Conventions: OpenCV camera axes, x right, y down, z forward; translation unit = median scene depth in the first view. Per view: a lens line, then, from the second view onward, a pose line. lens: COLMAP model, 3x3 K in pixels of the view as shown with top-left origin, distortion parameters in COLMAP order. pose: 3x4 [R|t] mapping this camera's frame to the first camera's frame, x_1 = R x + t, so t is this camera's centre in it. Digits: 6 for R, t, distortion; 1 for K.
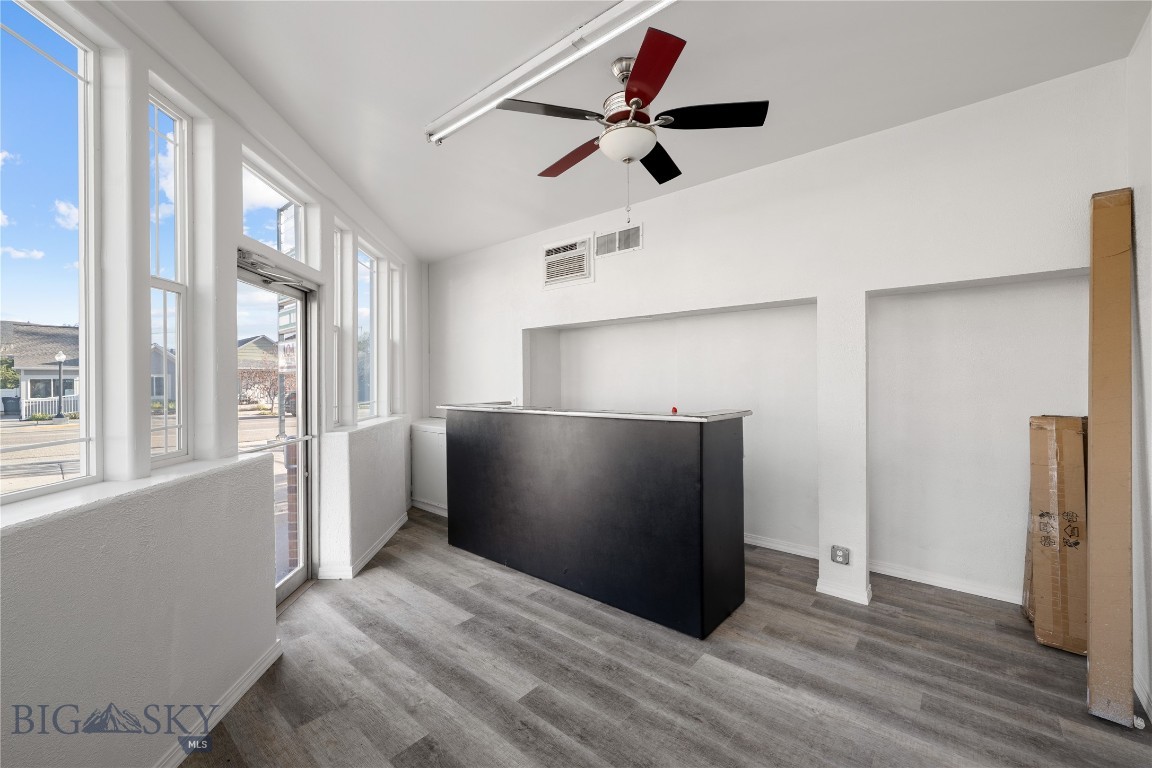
lens RADIAL K [[458.1, 0, 576.0], [0, 458.1, 384.0], [0, 0, 1]] dist [0.000049, 0.000067]
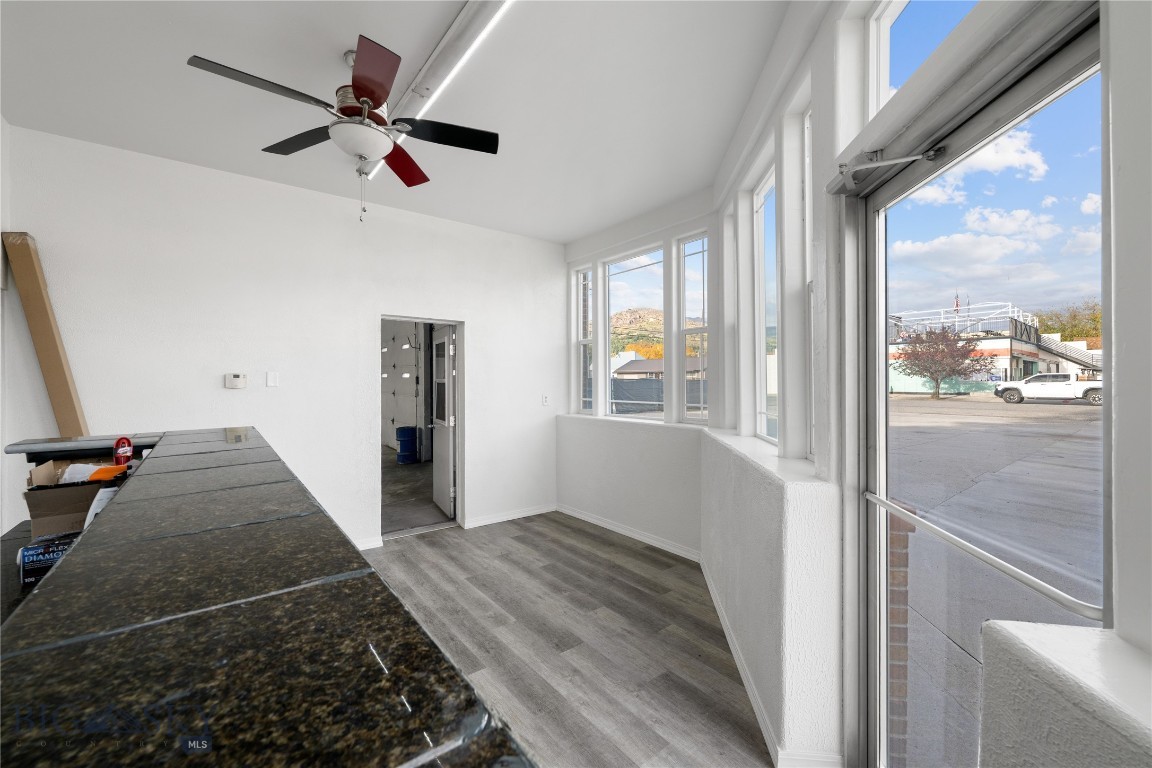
lens RADIAL K [[458.1, 0, 576.0], [0, 458.1, 384.0], [0, 0, 1]] dist [0.000049, 0.000067]
pose [[-0.980338, 0.006837, 0.197209, -0.553518], [0.008551, 0.999933, 0.007841, -0.009047], [-0.197142, 0.009374, -0.980330, 1.988460]]
